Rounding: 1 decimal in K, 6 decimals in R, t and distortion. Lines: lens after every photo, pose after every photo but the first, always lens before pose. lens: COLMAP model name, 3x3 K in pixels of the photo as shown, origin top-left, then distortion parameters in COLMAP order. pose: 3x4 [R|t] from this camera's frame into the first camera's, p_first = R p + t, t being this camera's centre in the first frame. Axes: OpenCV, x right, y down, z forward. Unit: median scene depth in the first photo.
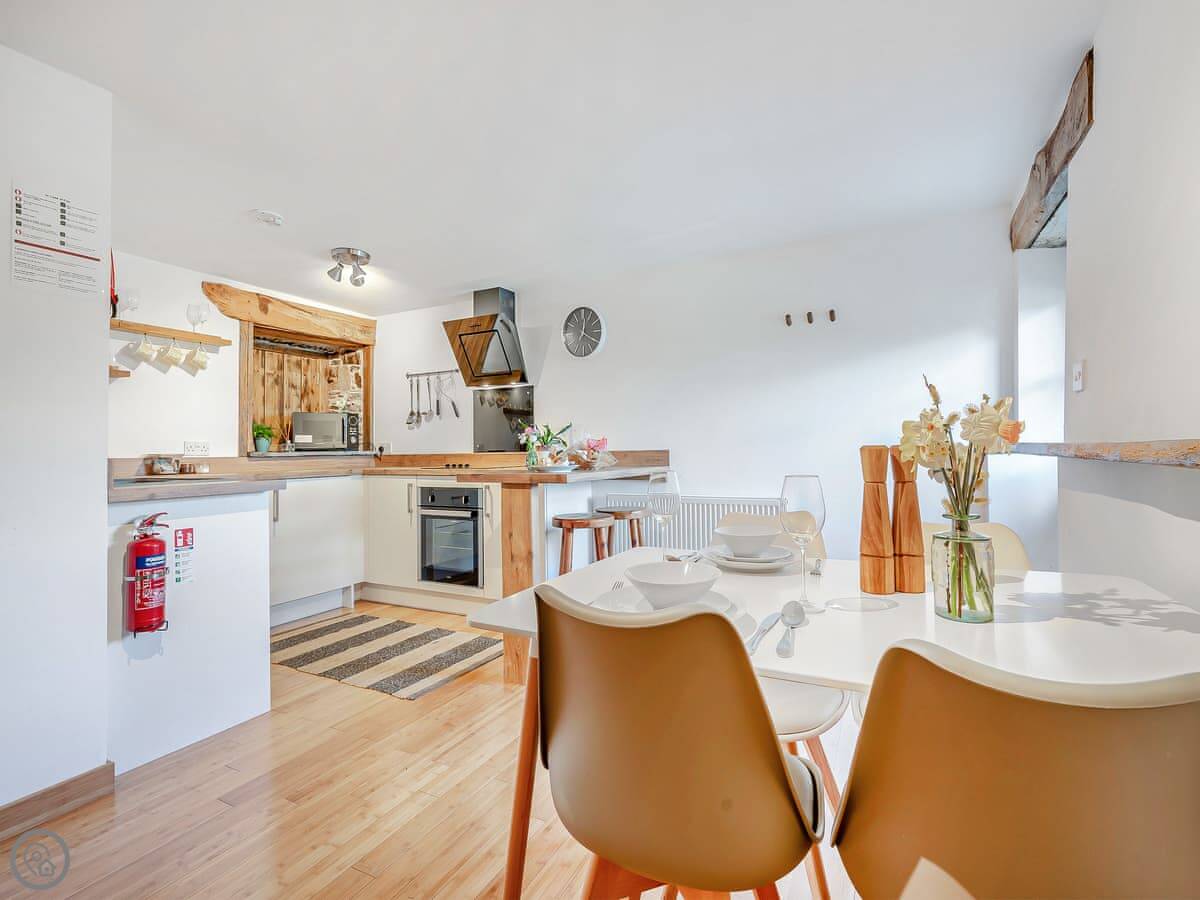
lens RADIAL K [[531.0, 0, 627.4], [0, 531.0, 438.9], [0, 0, 1]] dist [0.004755, -0.000596]
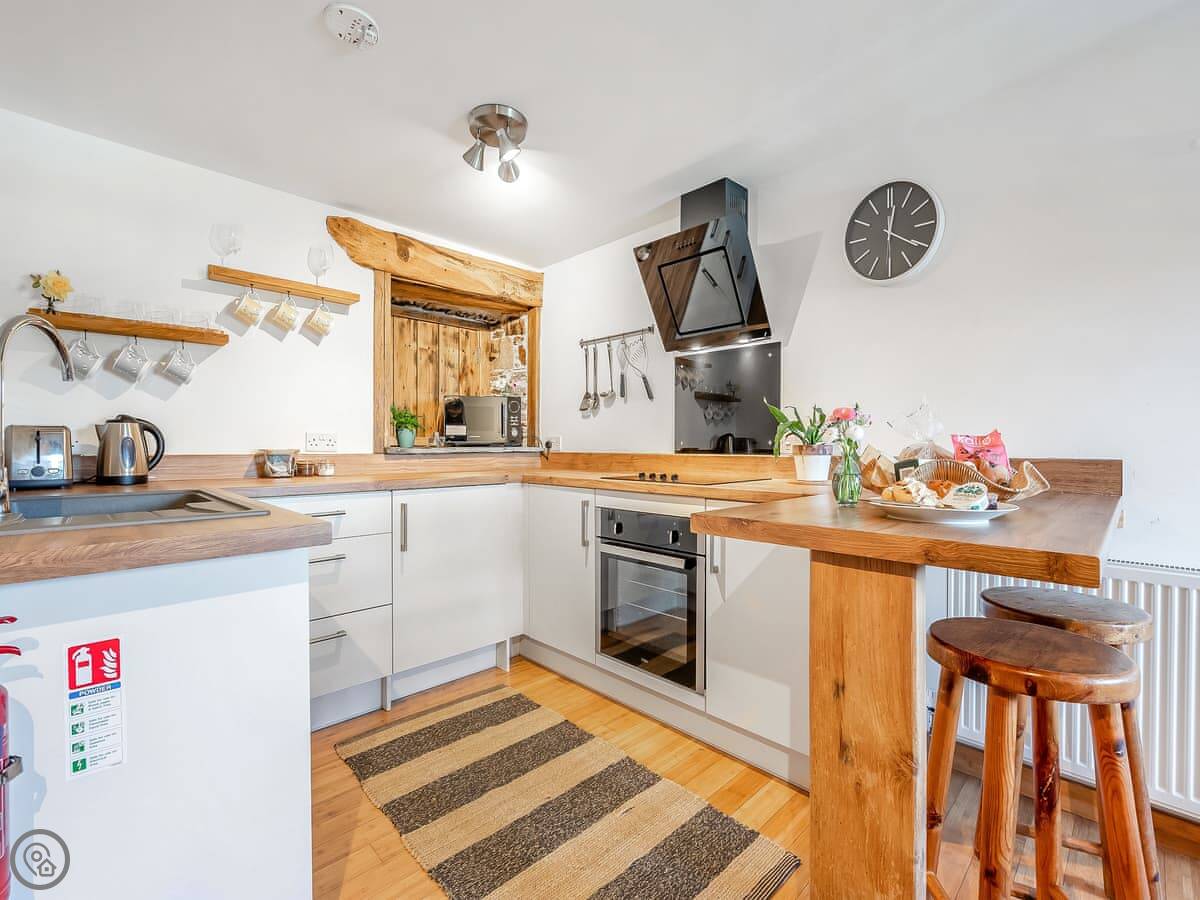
lens RADIAL K [[531.0, 0, 604.3], [0, 531.0, 451.7], [0, 0, 1]] dist [0.004755, -0.000596]
pose [[0.941315, 0.019680, -0.336956, -0.170667], [-0.007303, 0.999253, 0.037959, -0.000109], [0.337451, -0.033271, 0.940755, 0.402201]]
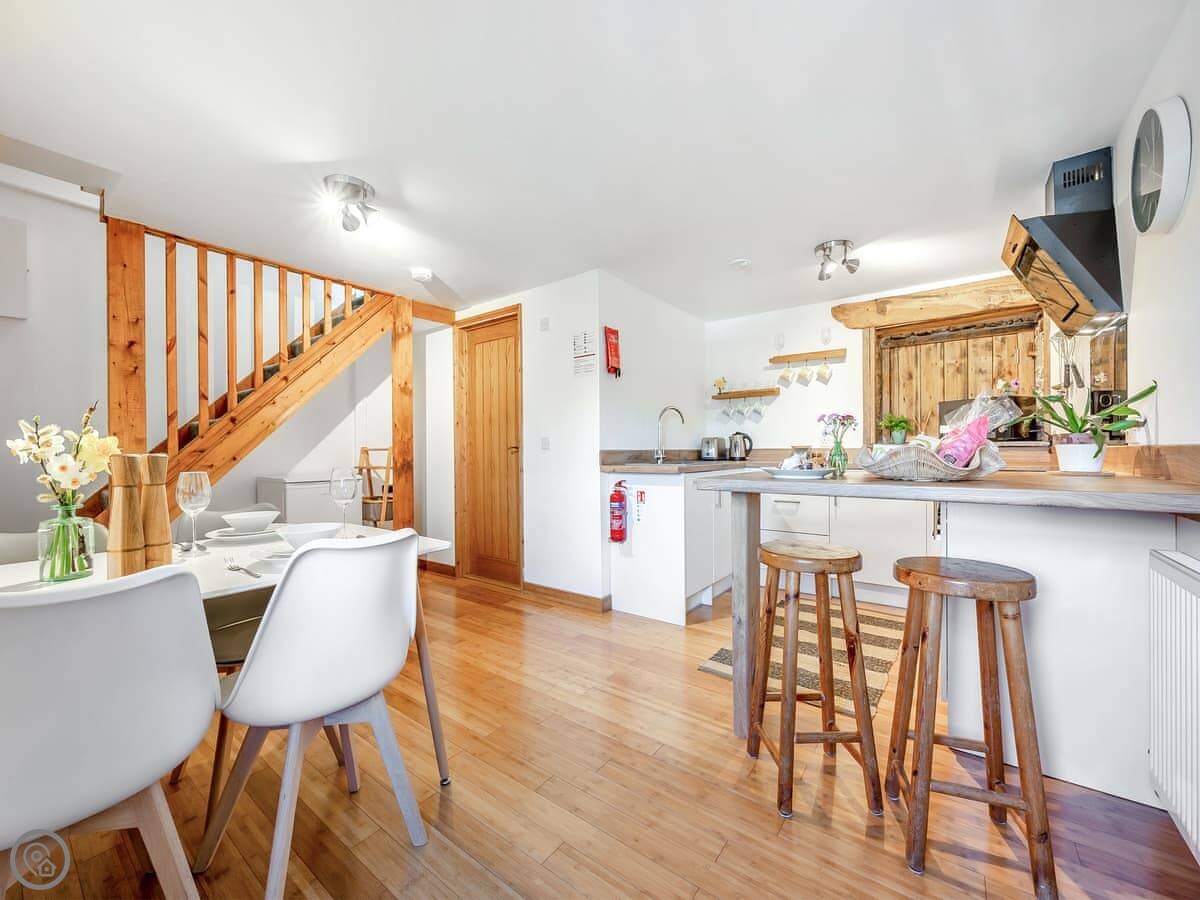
lens RADIAL K [[477.9, 0, 602.7], [0, 477.9, 447.3], [0, 0, 1]] dist [-0.000777, -0.000124]
pose [[-0.174872, 0.007221, -0.984565, 0.384457], [0.034576, 0.999401, 0.001189, 0.011109], [0.983984, -0.033835, -0.175017, 0.622686]]
